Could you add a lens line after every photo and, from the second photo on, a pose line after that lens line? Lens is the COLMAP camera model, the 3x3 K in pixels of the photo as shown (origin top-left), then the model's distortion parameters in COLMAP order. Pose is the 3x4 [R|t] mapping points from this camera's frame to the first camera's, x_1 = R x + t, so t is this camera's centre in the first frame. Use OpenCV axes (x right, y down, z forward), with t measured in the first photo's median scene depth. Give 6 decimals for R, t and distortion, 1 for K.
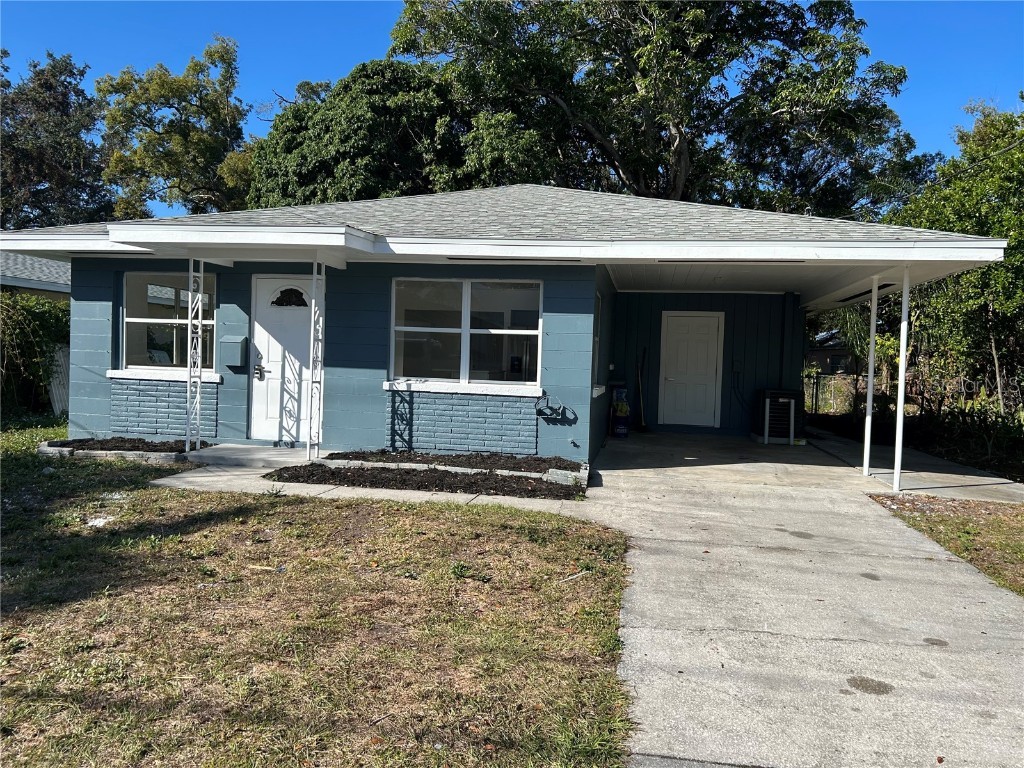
lens RADIAL K [[766.8, 0, 508.2], [0, 766.8, 386.5], [0, 0, 1]] dist [0.047940, -0.044805]
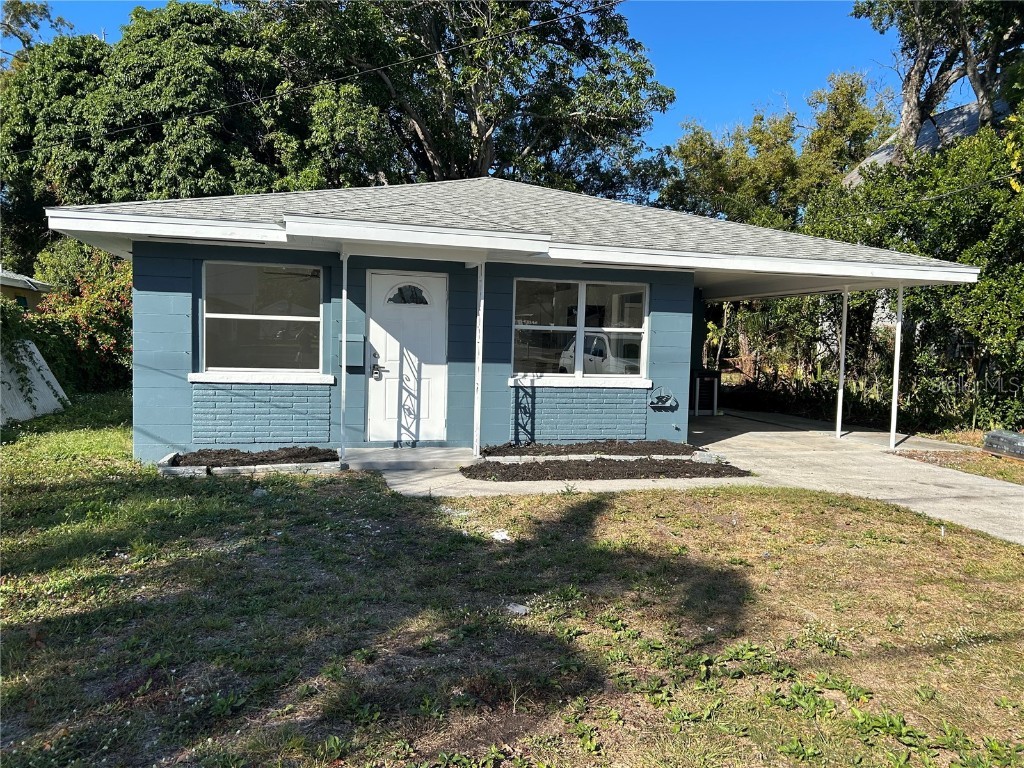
lens RADIAL K [[766.8, 0, 508.2], [0, 766.8, 386.5], [0, 0, 1]] dist [0.047940, -0.044805]
pose [[0.904497, -0.036324, 0.424931, -0.584091], [0.018718, 0.998787, 0.045535, -0.040793], [-0.426070, -0.033232, 0.904080, 0.060859]]
